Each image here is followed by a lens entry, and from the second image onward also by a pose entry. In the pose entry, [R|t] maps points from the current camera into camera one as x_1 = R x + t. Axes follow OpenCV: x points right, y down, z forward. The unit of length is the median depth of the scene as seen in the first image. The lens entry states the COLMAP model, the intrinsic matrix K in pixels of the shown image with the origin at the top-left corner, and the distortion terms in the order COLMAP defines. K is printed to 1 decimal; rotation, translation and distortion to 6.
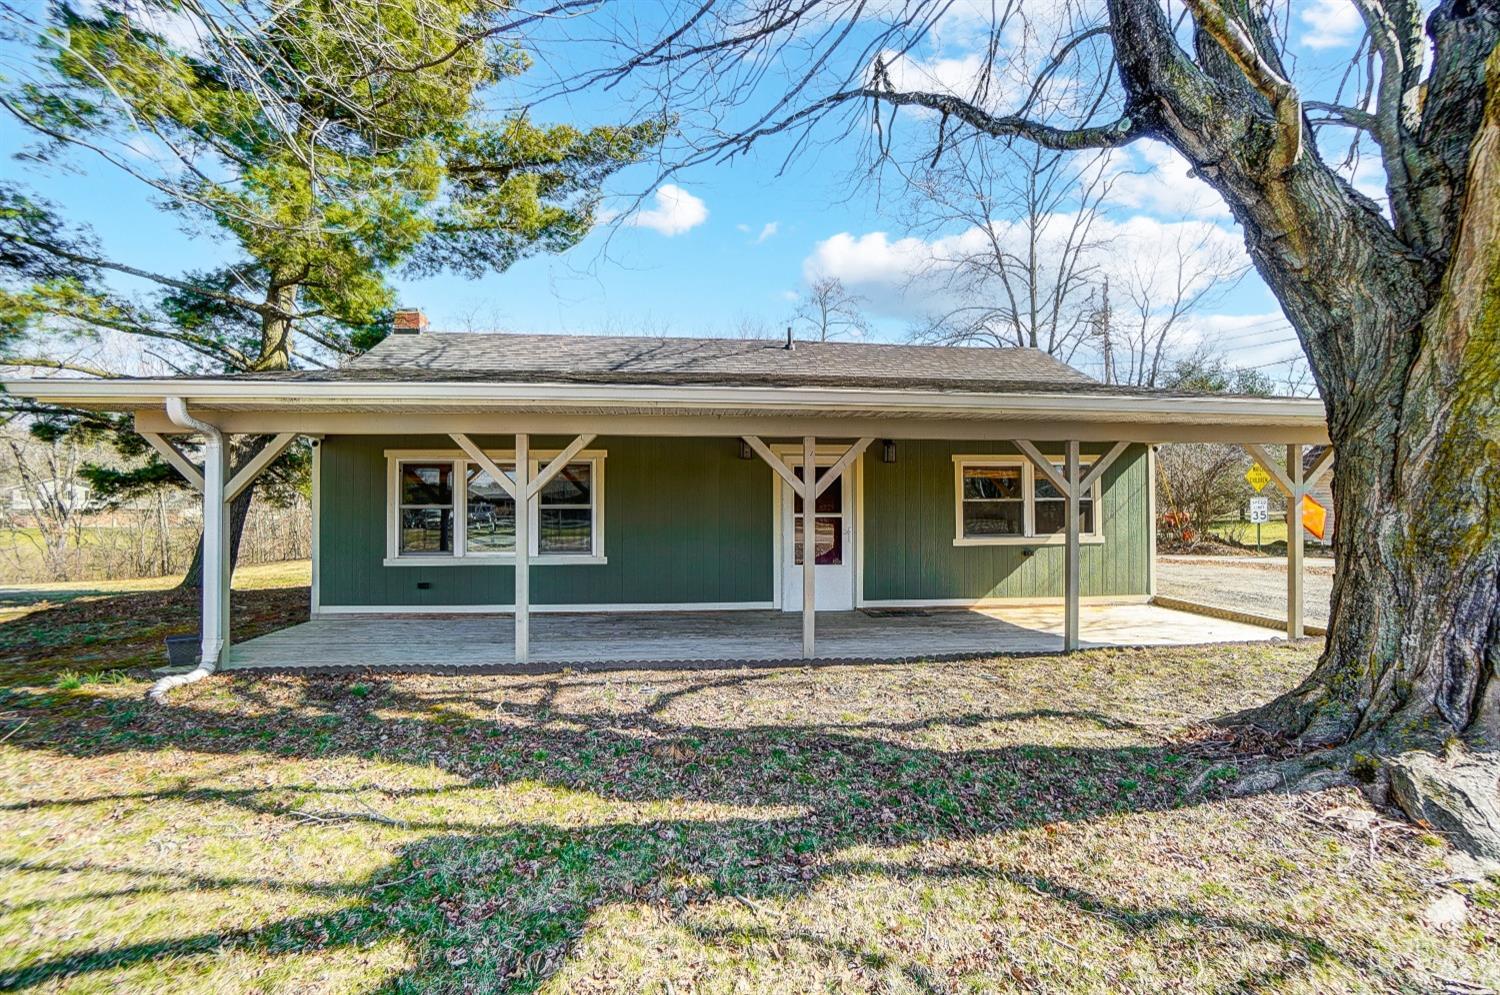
lens RADIAL K [[671.1, 0, 742.7], [0, 671.1, 497.4], [0, 0, 1]] dist [-0.030210, 0.003405]
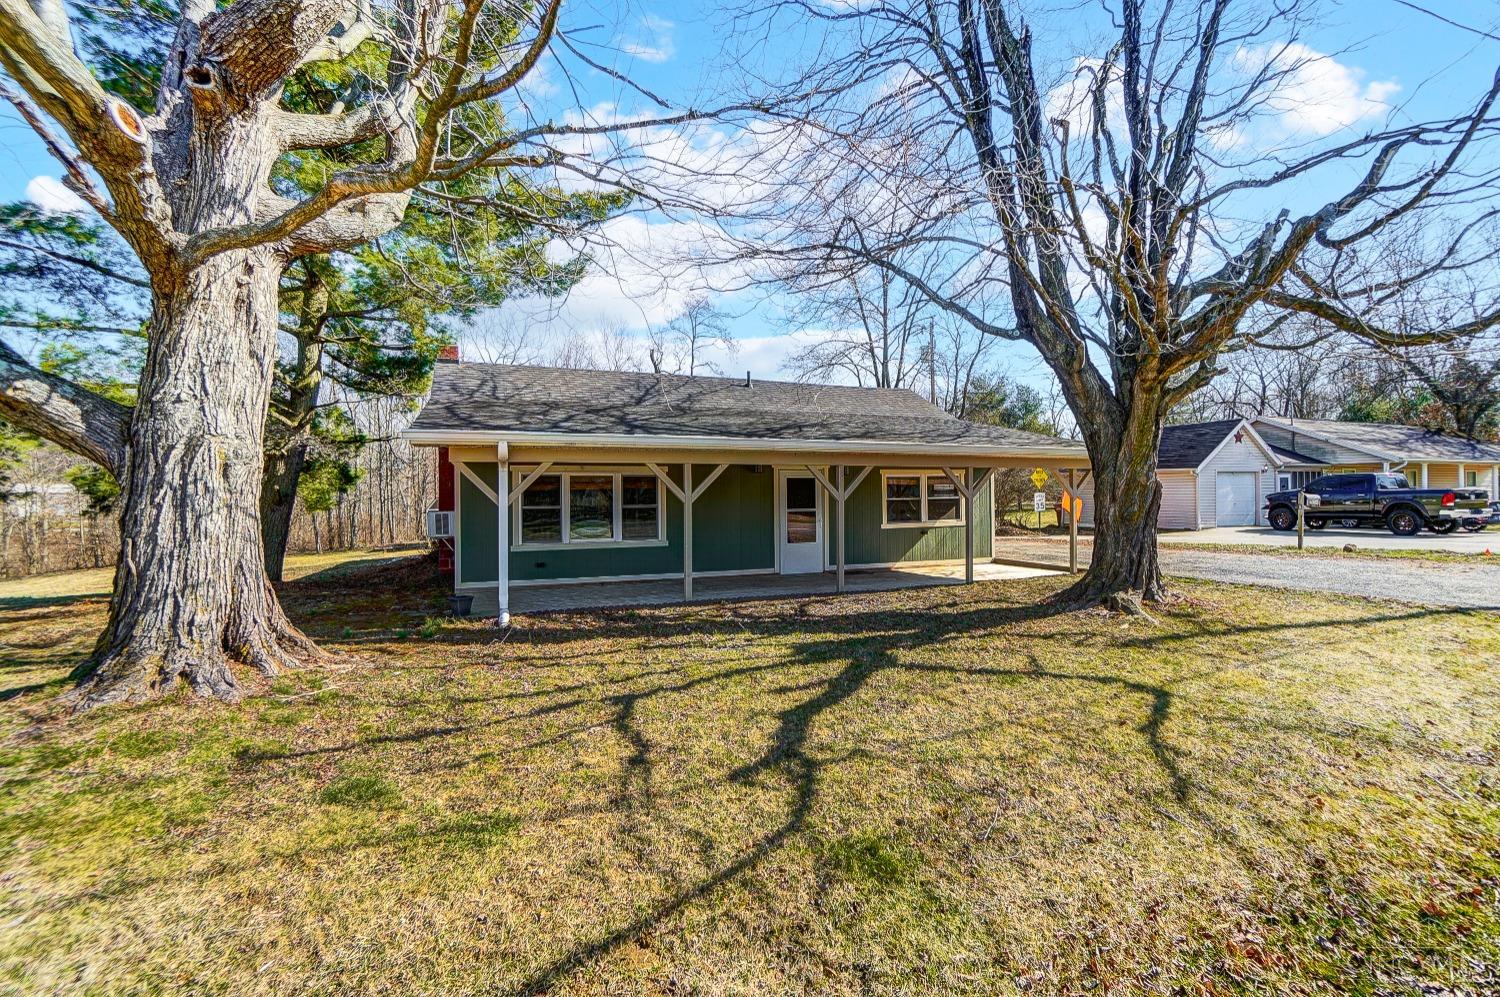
lens RADIAL K [[671.1, 0, 756.2], [0, 671.1, 499.7], [0, 0, 1]] dist [-0.030210, 0.003405]
pose [[0.961379, -0.008024, 0.275110, -0.383904], [0.004541, 0.999901, 0.013292, -0.016194], [-0.275190, -0.011529, 0.961321, -0.402352]]
